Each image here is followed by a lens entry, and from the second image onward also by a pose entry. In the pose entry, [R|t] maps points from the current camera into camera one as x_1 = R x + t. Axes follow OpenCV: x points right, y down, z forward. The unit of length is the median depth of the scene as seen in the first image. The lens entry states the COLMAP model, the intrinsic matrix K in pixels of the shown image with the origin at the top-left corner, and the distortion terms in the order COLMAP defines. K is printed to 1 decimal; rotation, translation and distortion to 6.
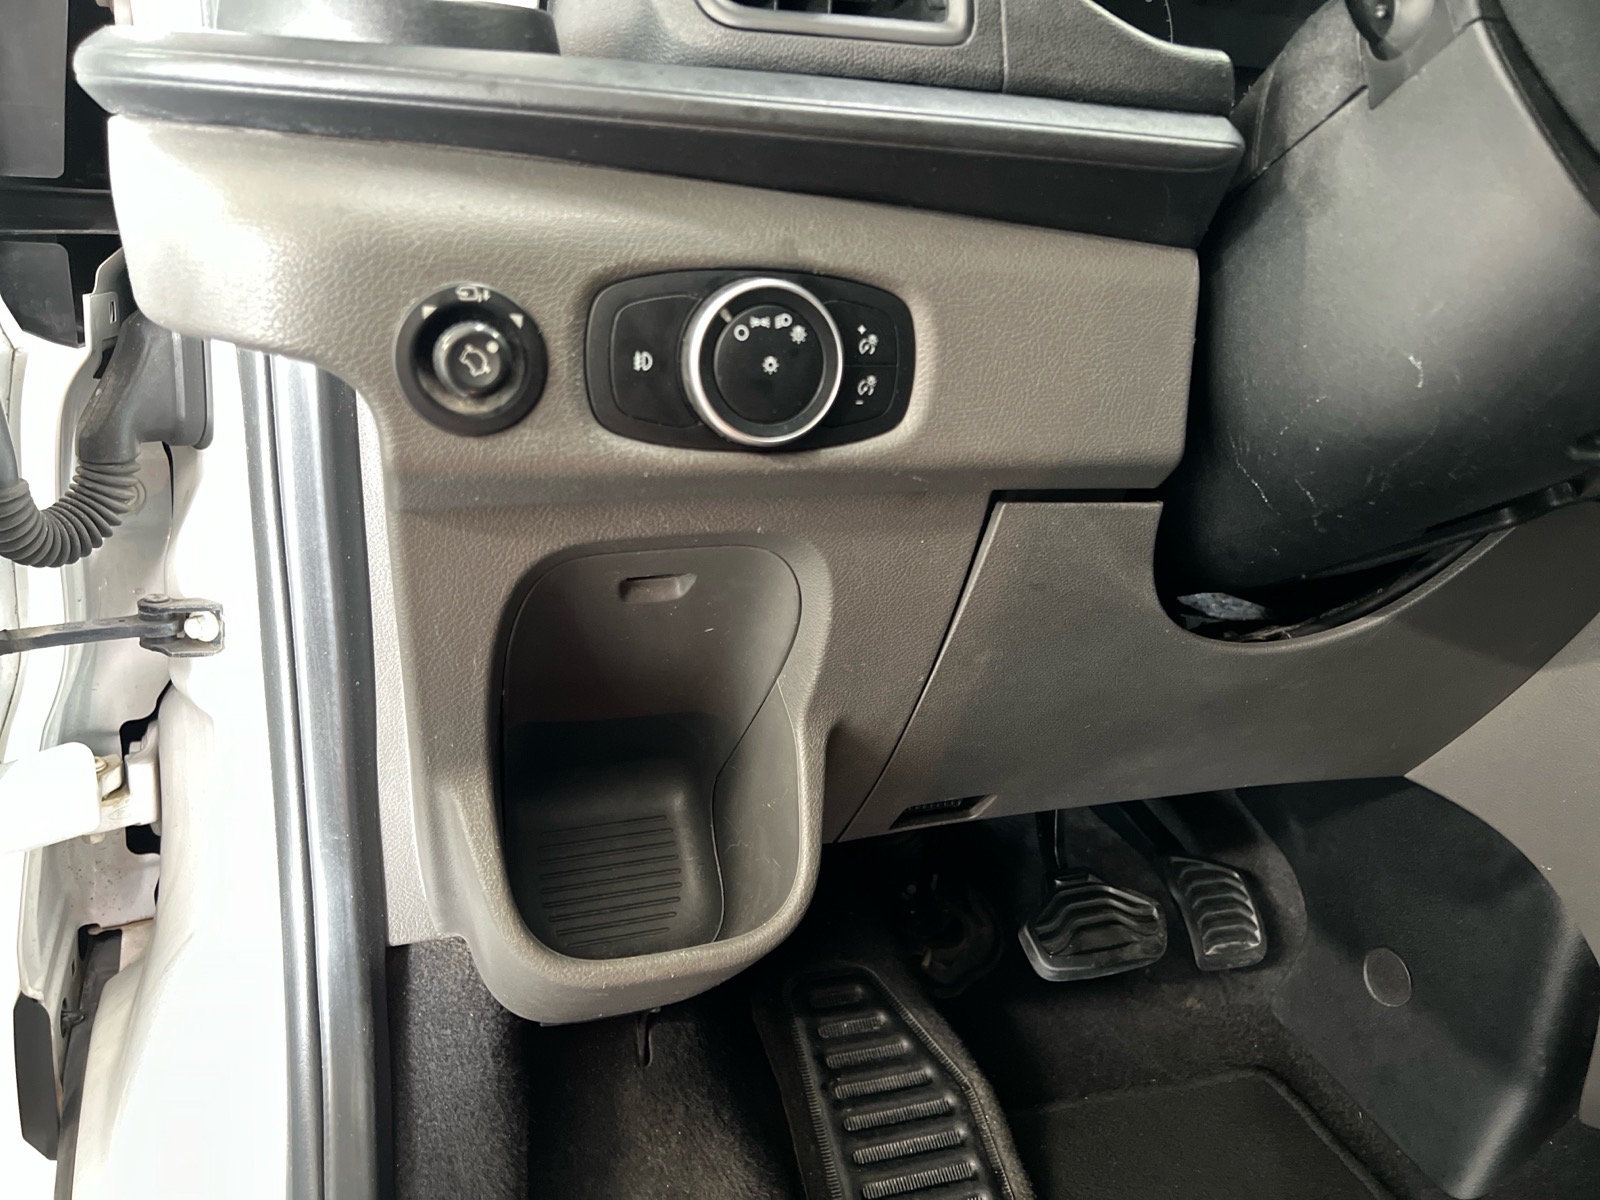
lens RADIAL K [[1205.4, 0, 800.0], [0, 1205.4, 600.0], [0, 0, 1]] dist [0.031787, 0.000238]
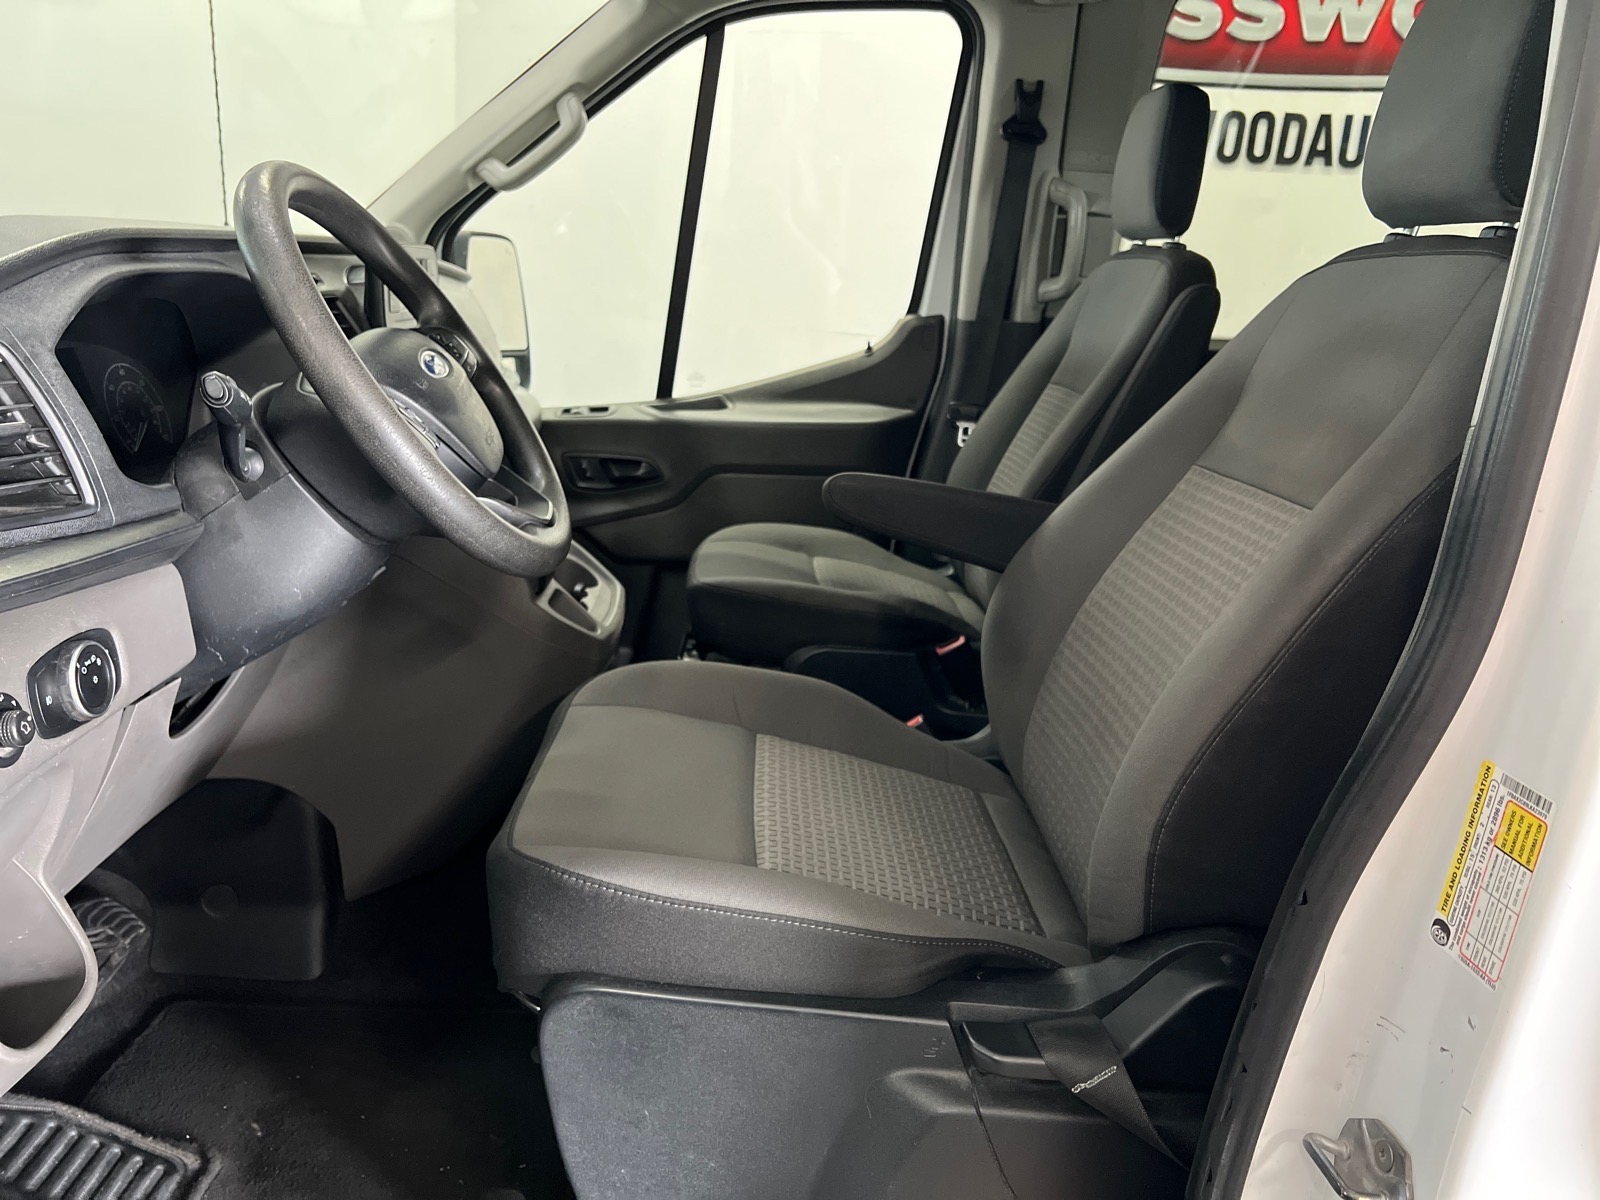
lens RADIAL K [[1205.4, 0, 800.0], [0, 1205.4, 600.0], [0, 0, 1]] dist [0.031787, 0.000238]
pose [[0.309141, -0.290298, 0.905626, -0.740799], [0.294884, 0.934597, 0.198925, -0.186905], [-0.904143, 0.205559, 0.374527, -0.452284]]
